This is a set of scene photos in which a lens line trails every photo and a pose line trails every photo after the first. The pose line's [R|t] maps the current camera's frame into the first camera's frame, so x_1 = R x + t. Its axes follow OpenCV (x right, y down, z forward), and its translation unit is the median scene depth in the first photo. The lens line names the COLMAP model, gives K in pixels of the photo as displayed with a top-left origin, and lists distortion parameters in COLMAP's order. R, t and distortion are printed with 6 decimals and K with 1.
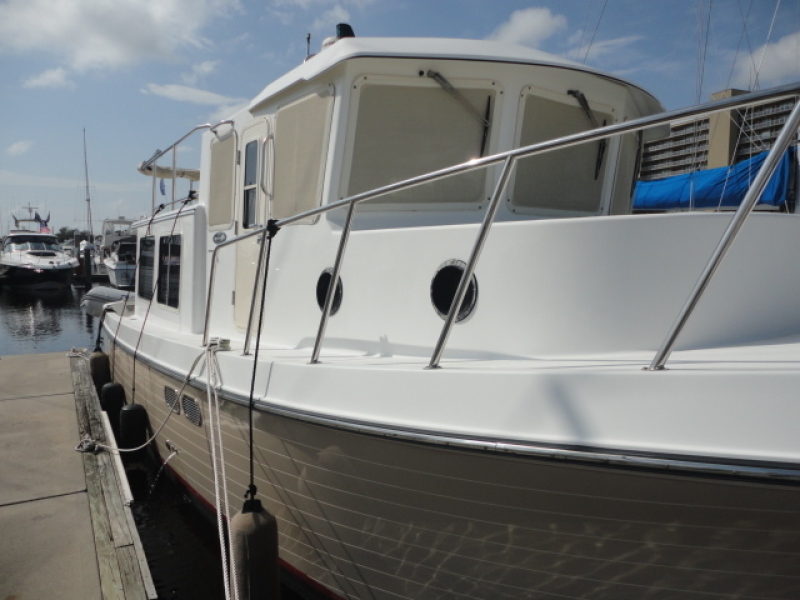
lens RADIAL K [[576.5, 0, 400.0], [0, 576.5, 300.0], [0, 0, 1]] dist [-0.012390, 0.001130]
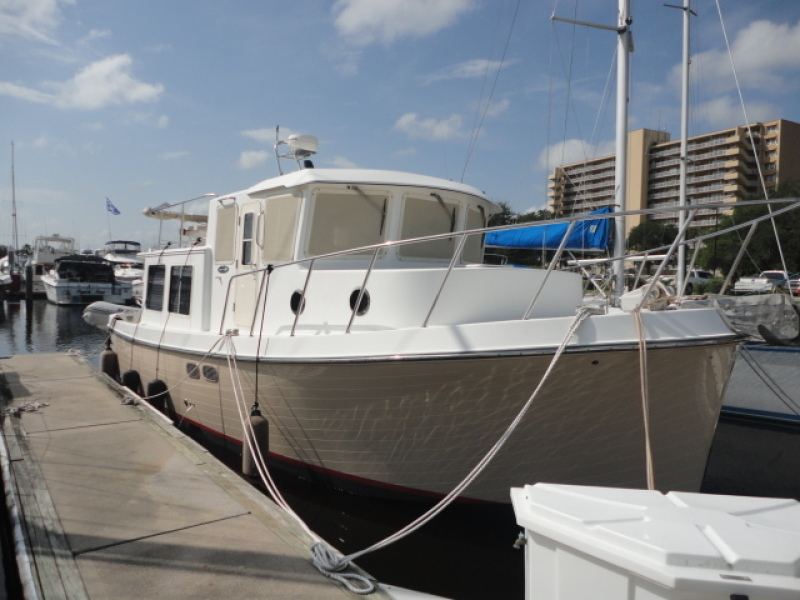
lens RADIAL K [[604.2, 0, 401.4], [0, 604.2, 288.7], [0, 0, 1]] dist [0.002859, 0.000991]
pose [[0.995982, 0.011948, 0.088748, 0.029884], [-0.006906, 0.998356, -0.056907, 0.040424], [-0.089282, 0.056066, 0.994427, -0.777743]]
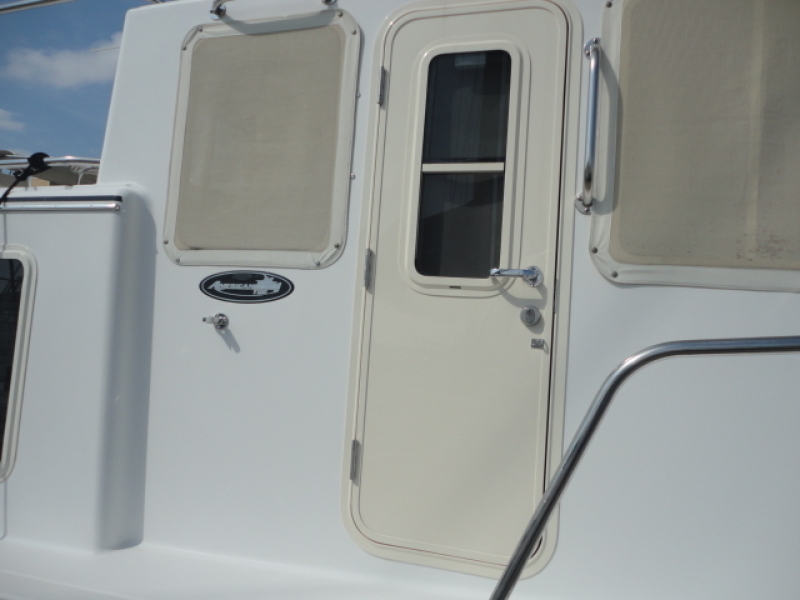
lens RADIAL K [[576.5, 0, 400.0], [0, 576.5, 300.0], [0, 0, 1]] dist [-0.012390, 0.001130]
pose [[0.778274, 0.036994, 0.626834, -0.539458], [0.007765, 0.997620, -0.068518, -0.081967], [-0.627876, 0.058193, 0.776135, 0.738218]]
